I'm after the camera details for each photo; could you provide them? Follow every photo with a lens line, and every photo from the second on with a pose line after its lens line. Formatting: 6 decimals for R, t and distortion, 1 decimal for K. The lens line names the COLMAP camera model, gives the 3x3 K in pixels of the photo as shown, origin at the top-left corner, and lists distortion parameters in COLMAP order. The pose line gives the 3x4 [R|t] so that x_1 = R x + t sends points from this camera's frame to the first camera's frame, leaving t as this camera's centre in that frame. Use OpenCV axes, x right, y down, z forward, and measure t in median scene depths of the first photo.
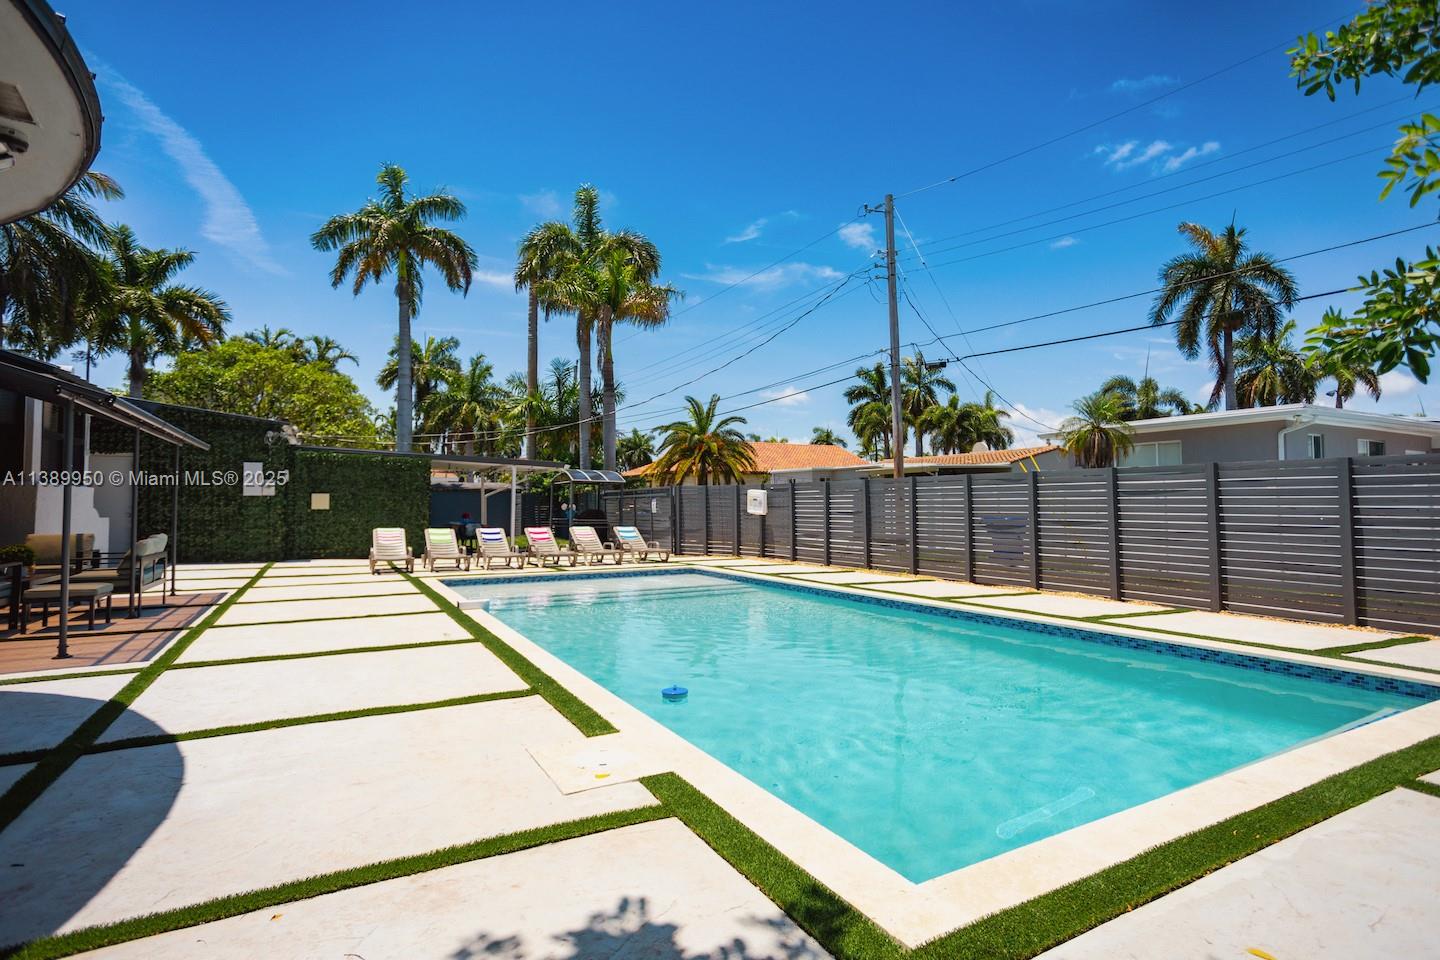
lens RADIAL K [[708.3, 0, 720.0], [0, 708.3, 480.0], [0, 0, 1]] dist [0.001385, 0.000115]
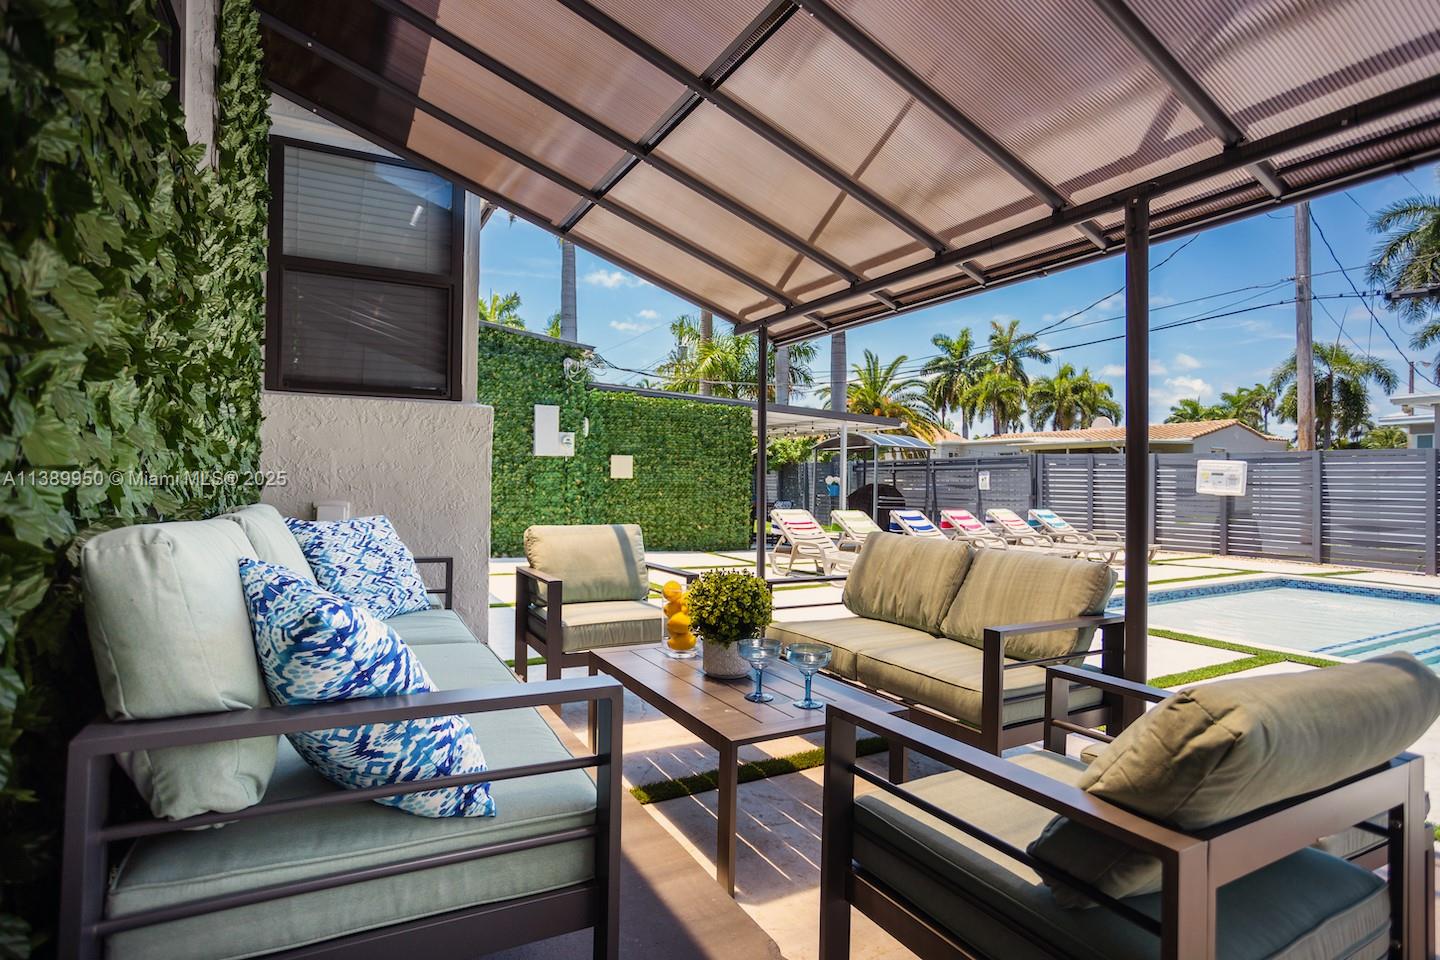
lens RADIAL K [[735.1, 0, 720.0], [0, 735.1, 480.0], [0, 0, 1]] dist [-0.076435, 0.000020]
pose [[0.999845, 0.010974, -0.013786, -0.462881], [-0.010562, 0.999505, 0.029631, 0.020919], [0.014105, -0.029480, 0.999466, 0.312227]]
